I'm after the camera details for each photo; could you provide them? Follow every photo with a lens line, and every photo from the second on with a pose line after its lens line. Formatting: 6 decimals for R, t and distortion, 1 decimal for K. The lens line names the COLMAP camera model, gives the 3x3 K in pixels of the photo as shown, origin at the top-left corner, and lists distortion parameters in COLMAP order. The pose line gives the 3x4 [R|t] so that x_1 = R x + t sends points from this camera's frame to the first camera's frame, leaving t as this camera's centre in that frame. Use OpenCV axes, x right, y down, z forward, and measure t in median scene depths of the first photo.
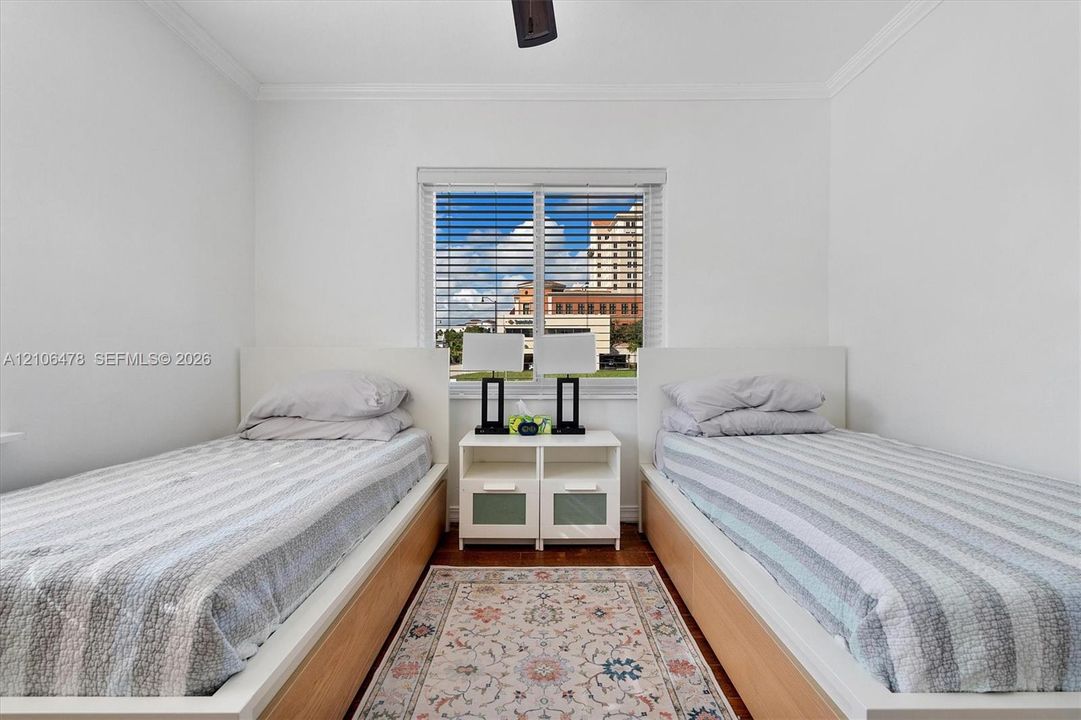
lens RADIAL K [[519.2, 0, 533.6], [0, 519.2, 360.3], [0, 0, 1]] dist [-0.001089, -0.000781]
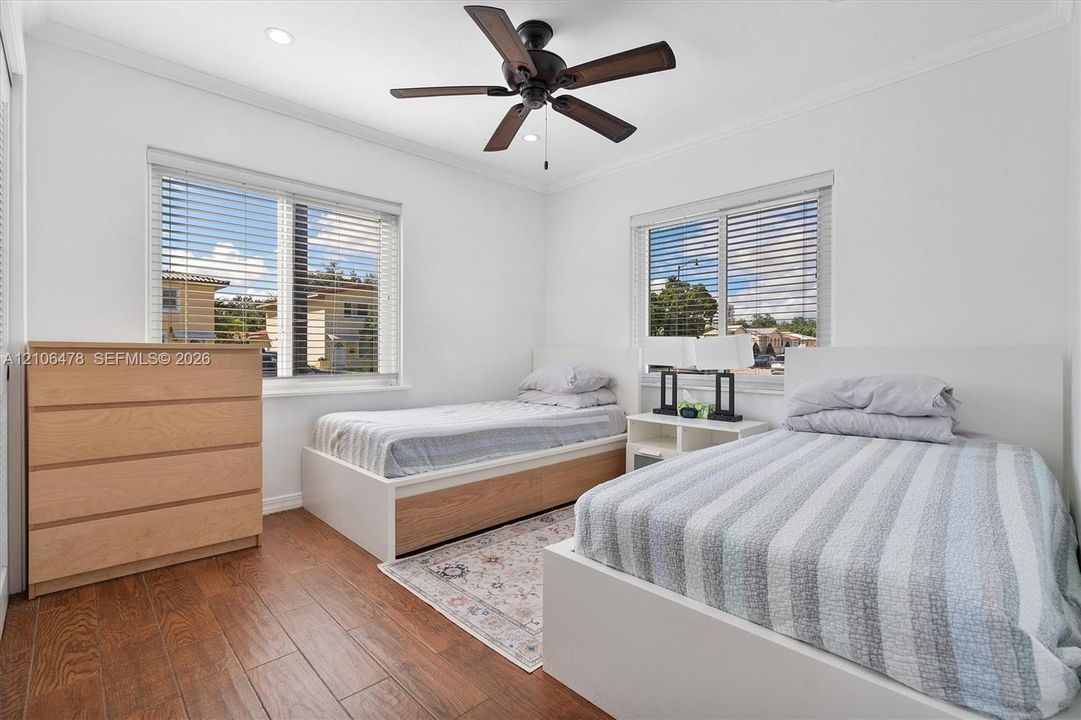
lens RADIAL K [[490.0, 0, 544.1], [0, 490.0, 352.5], [0, 0, 1]] dist [-0.008358, -0.000459]
pose [[0.698519, 0.005040, -0.715574, 0.580642], [-0.009445, 0.999953, -0.002178, -0.006816], [0.715529, 0.008280, 0.698534, -0.069448]]
